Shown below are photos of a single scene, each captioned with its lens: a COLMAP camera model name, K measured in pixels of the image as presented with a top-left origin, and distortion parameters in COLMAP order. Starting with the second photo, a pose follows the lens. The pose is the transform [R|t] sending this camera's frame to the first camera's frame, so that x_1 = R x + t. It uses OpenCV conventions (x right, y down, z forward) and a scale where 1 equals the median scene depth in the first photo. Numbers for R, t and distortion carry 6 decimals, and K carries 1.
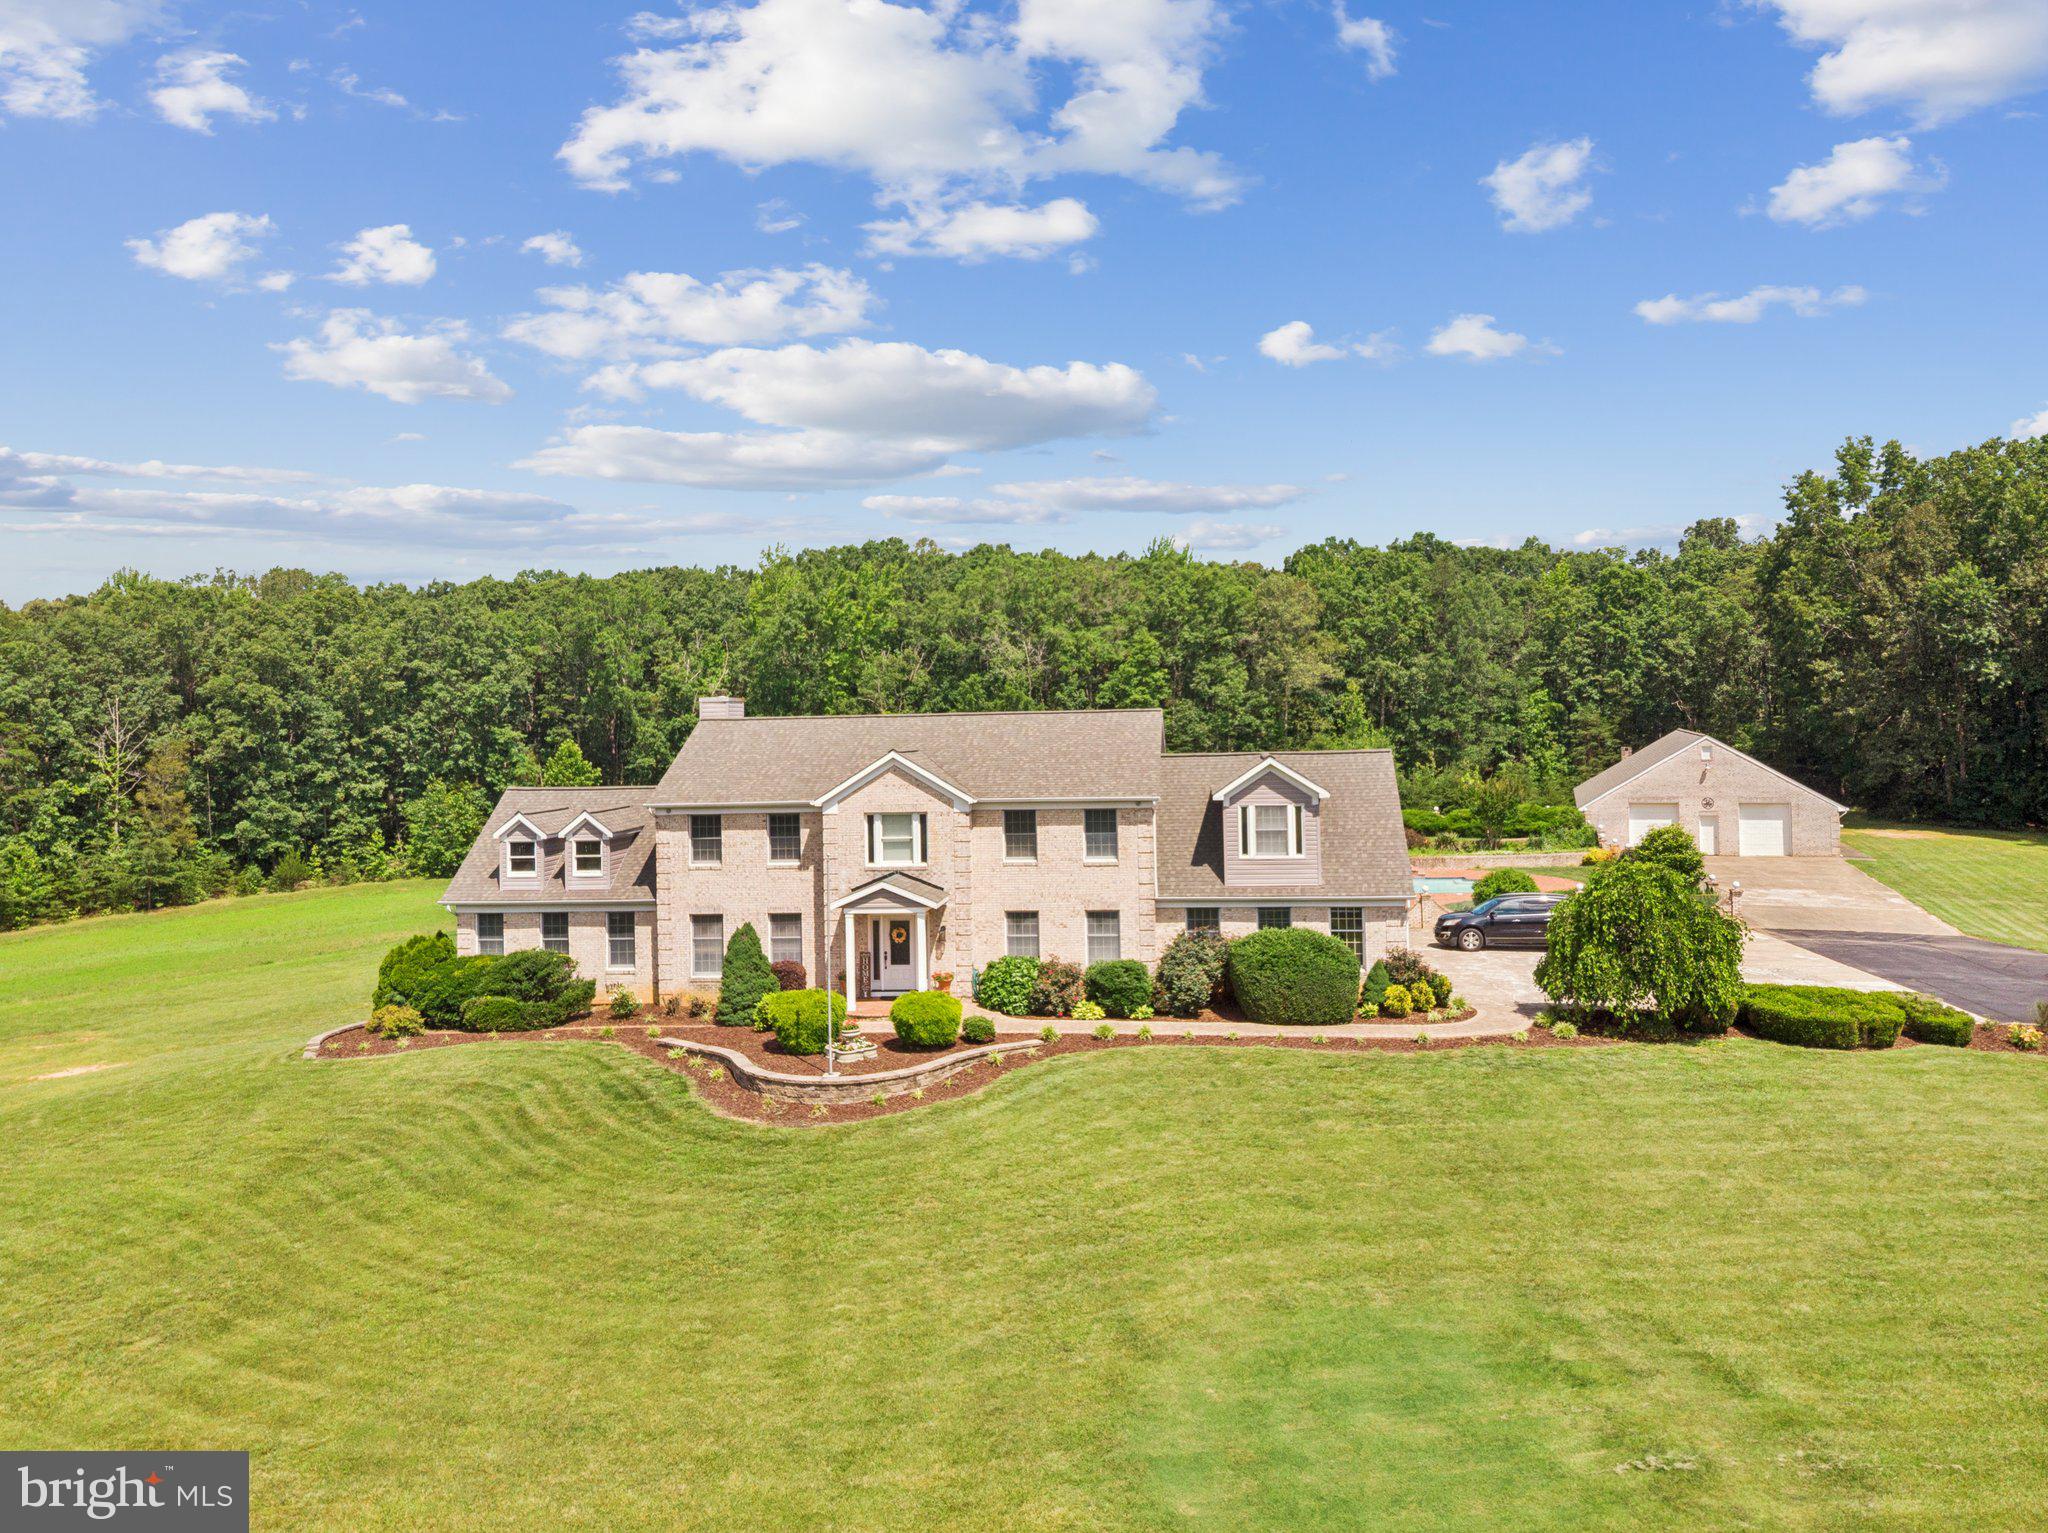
lens RADIAL K [[1674.5, 0, 1059.7], [0, 1674.5, 767.6], [0, 0, 1]] dist [-0.009658, -0.004596]
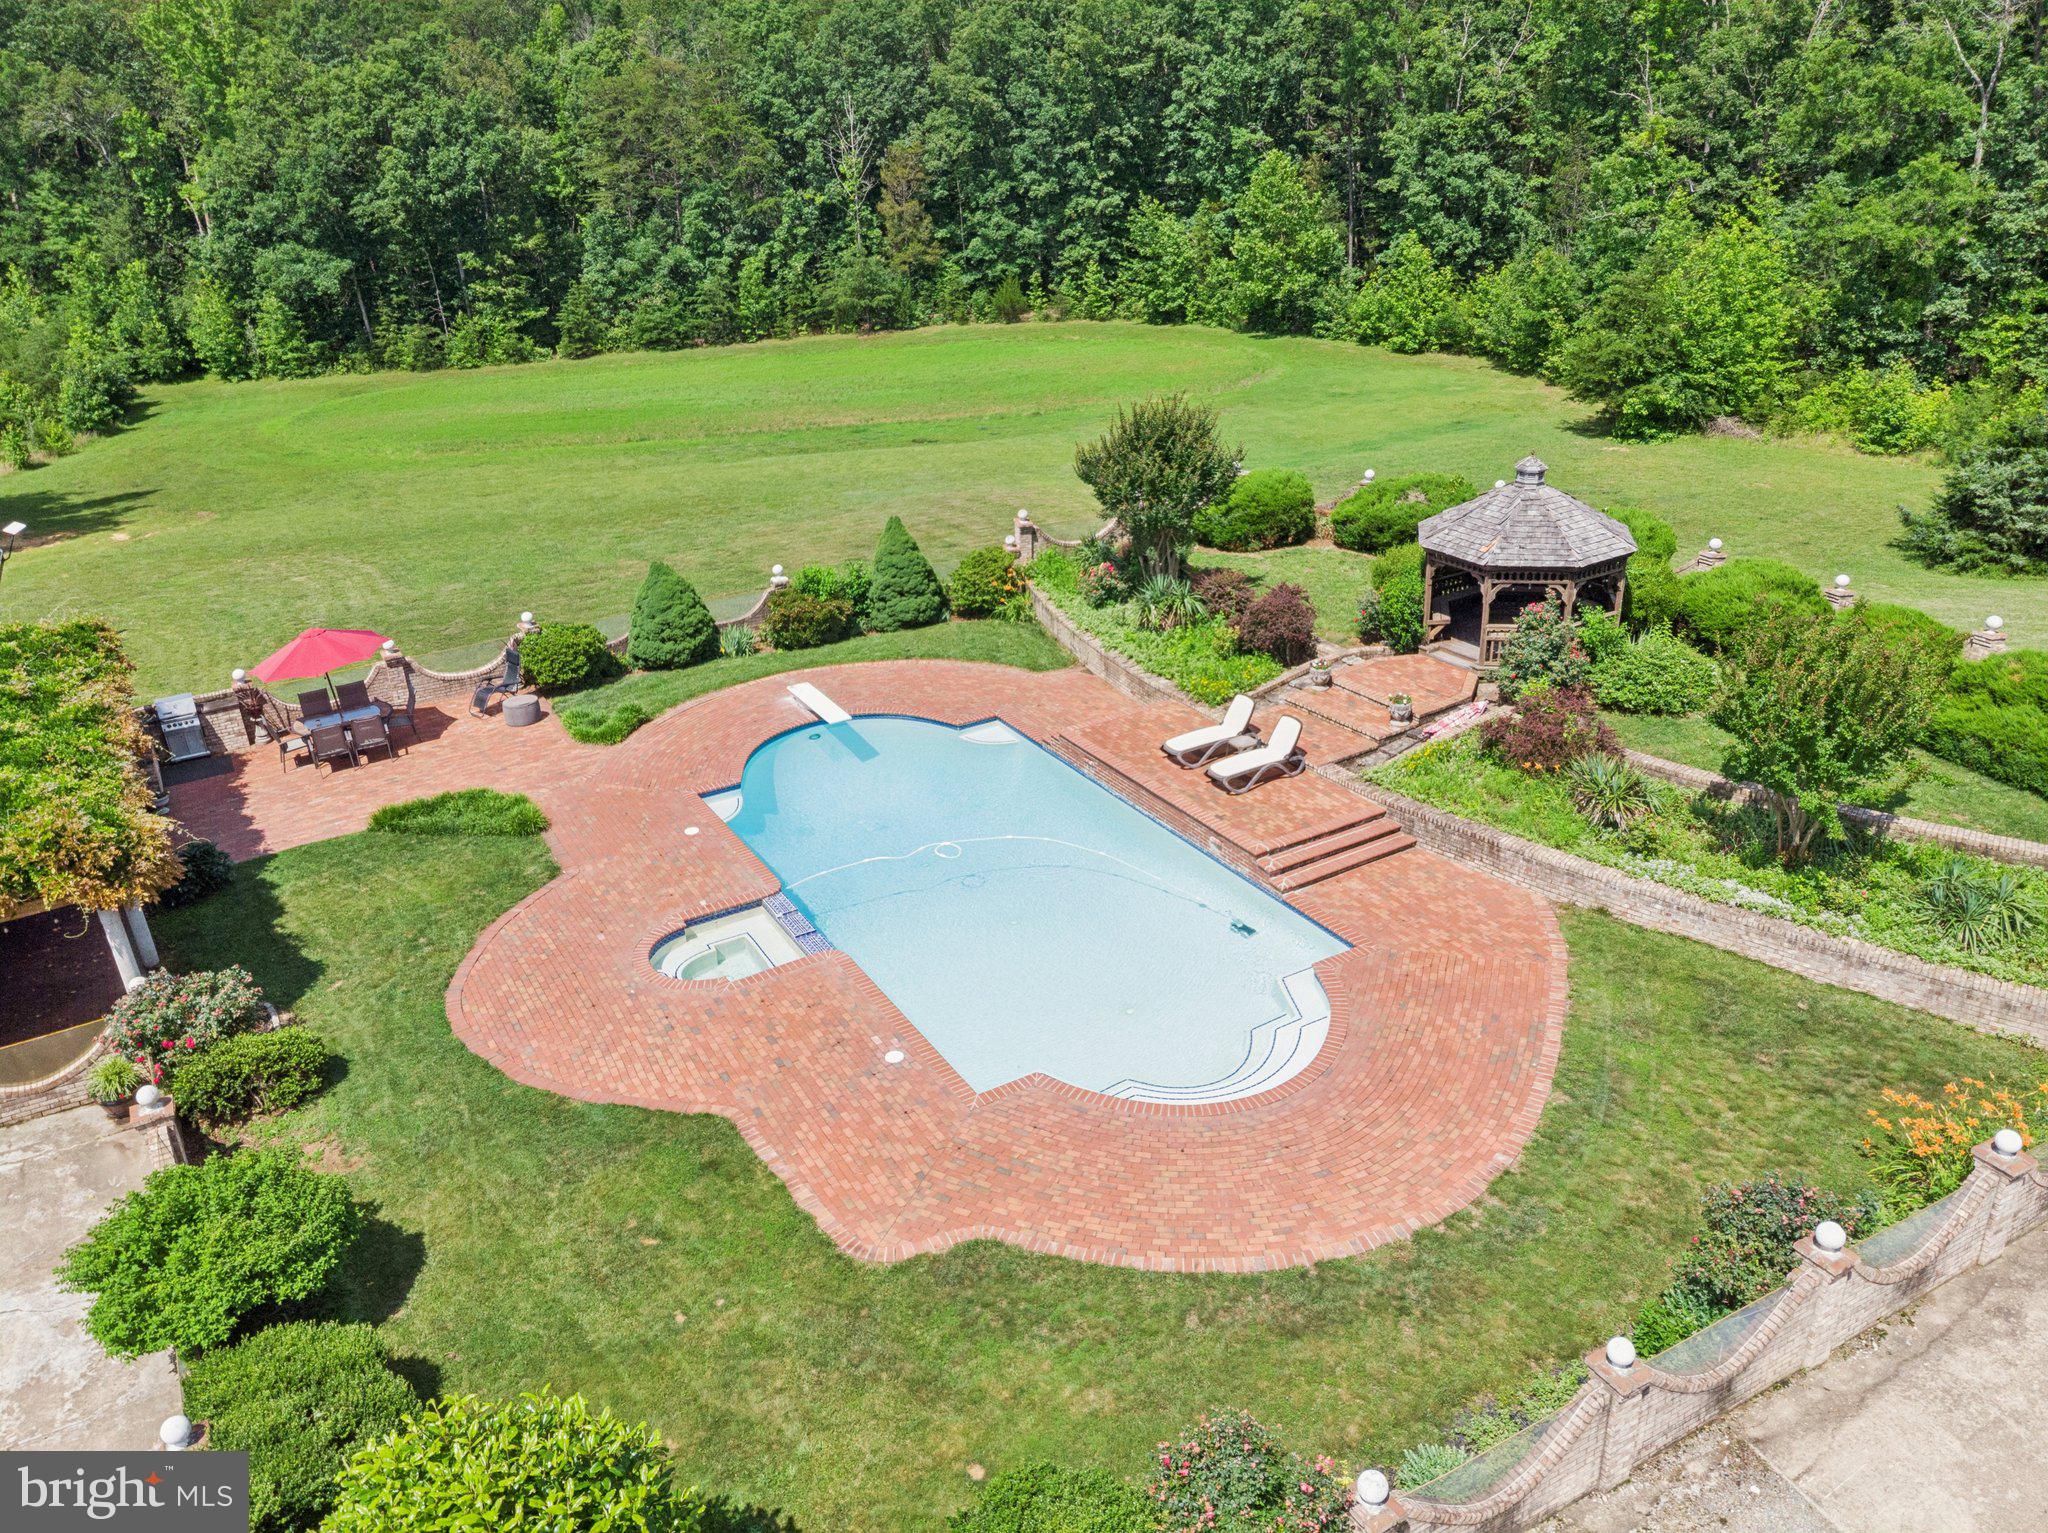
lens RADIAL K [[1645.1, 0, 1025.6], [0, 1645.1, 706.1], [0, 0, 1]] dist [-0.000464, 0.067142]
pose [[0.526877, 0.311712, -0.790719, 0.302724], [0.009445, 0.928117, 0.372170, -0.062774], [0.849889, -0.203556, 0.486059, 0.529540]]
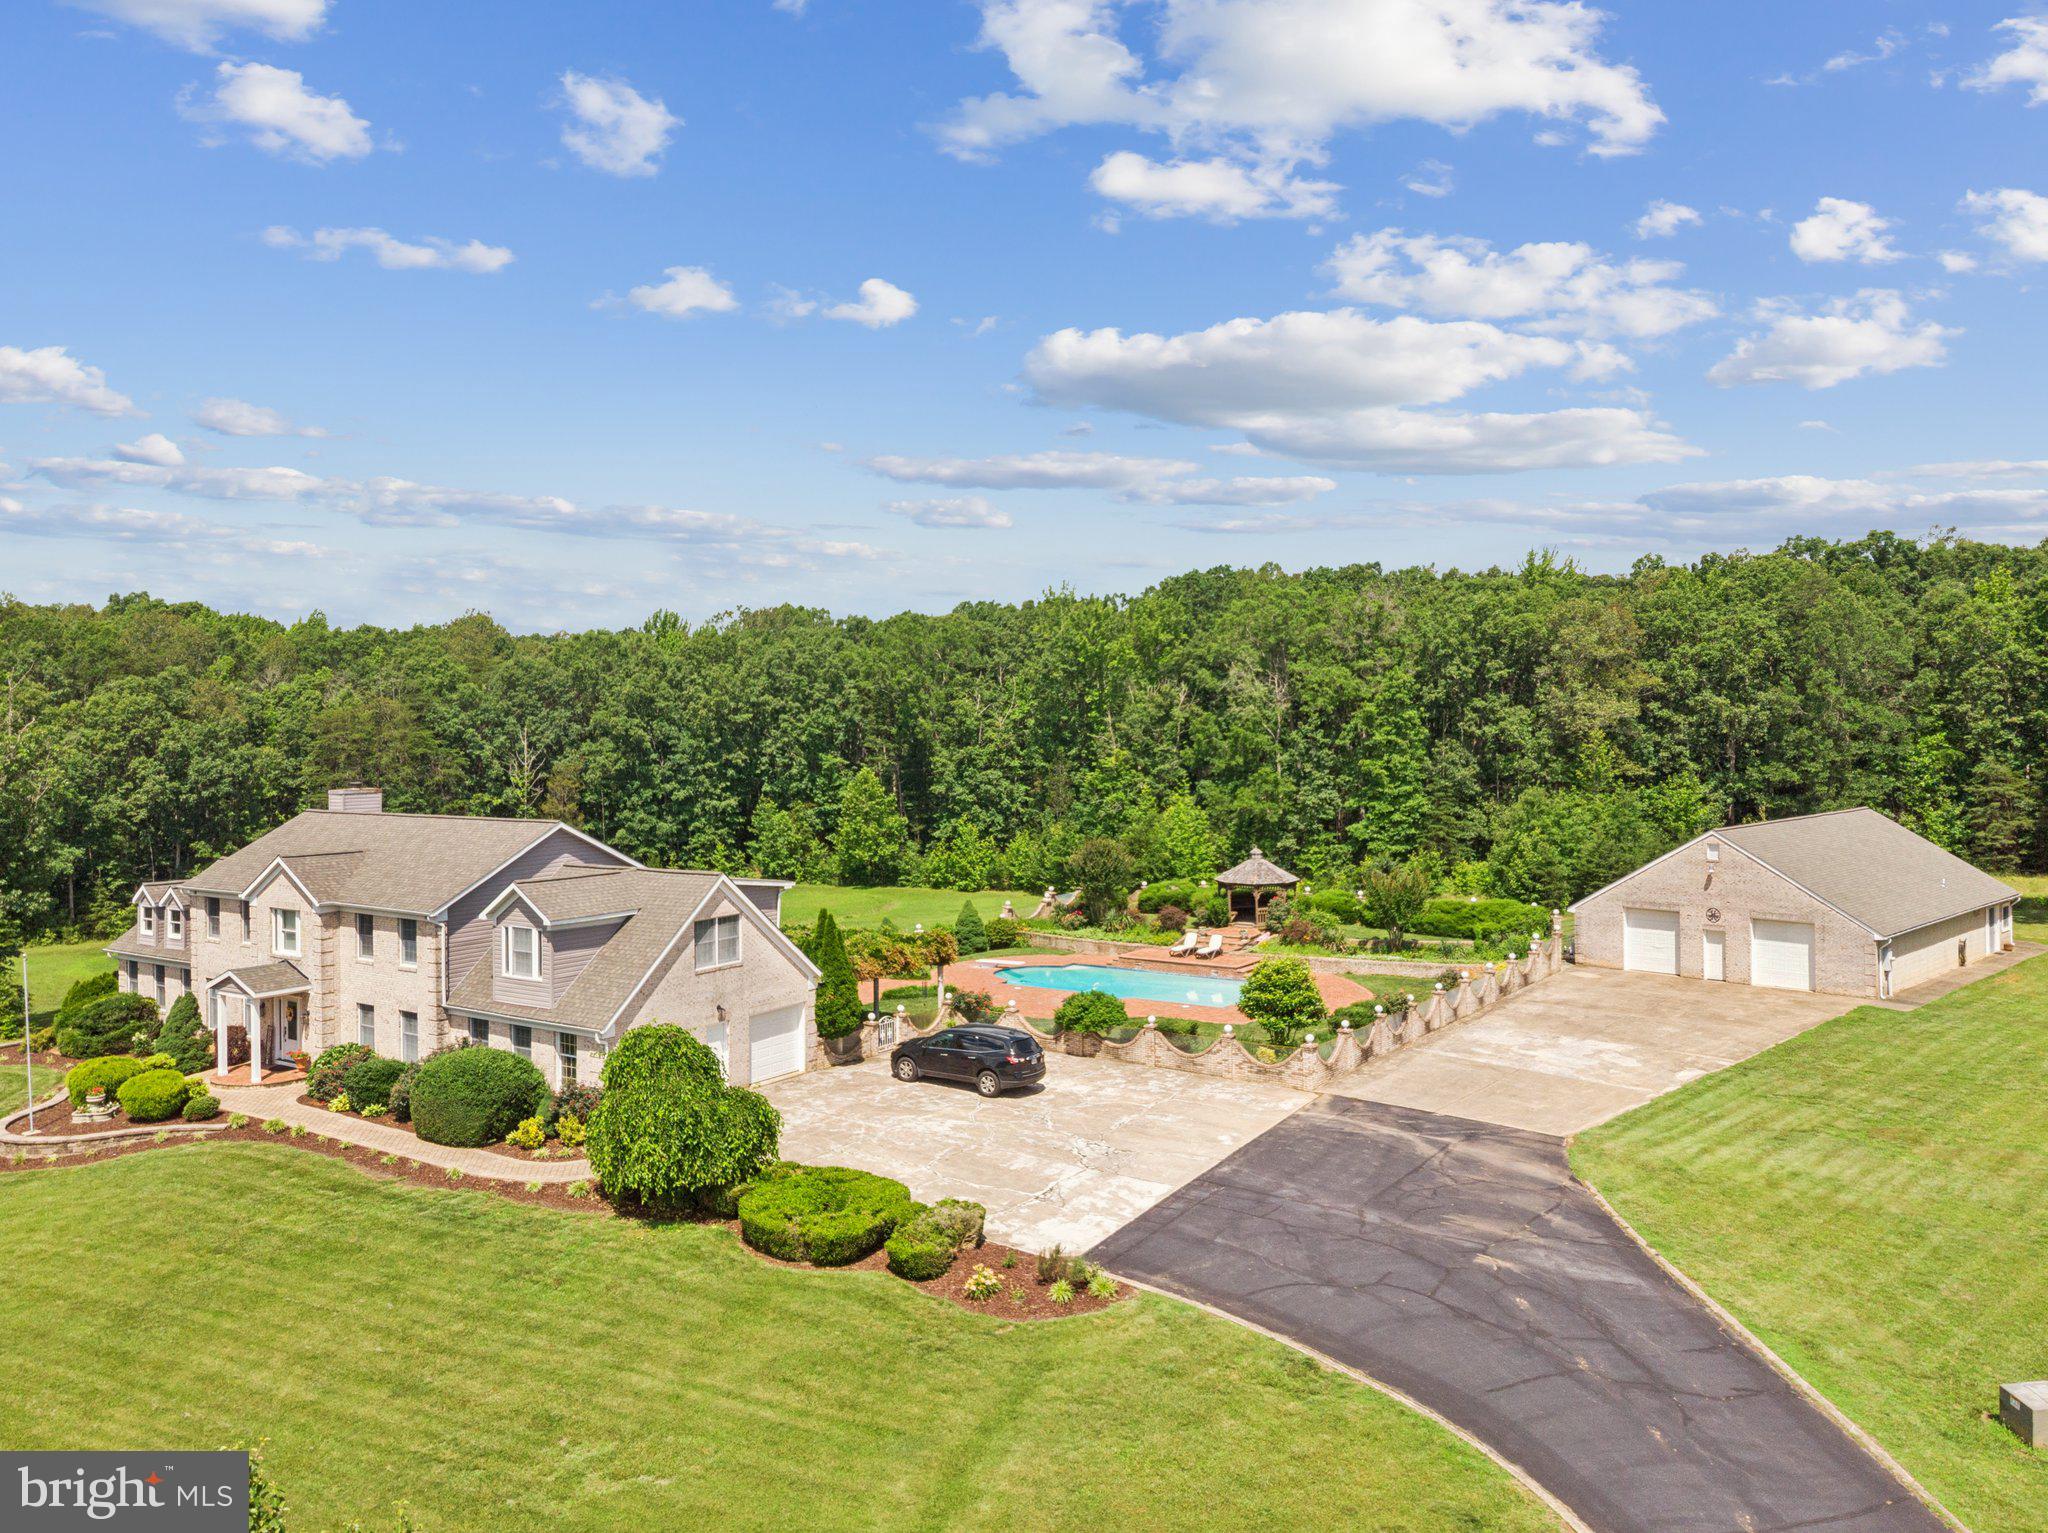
lens RADIAL K [[1674.5, 0, 1059.7], [0, 1674.5, 767.6], [0, 0, 1]] dist [-0.009658, -0.004596]
pose [[0.858287, 0.029593, -0.512316, 0.400005], [-0.021659, 0.999535, 0.021451, -0.045170], [0.512713, -0.007315, 0.858529, 0.116965]]
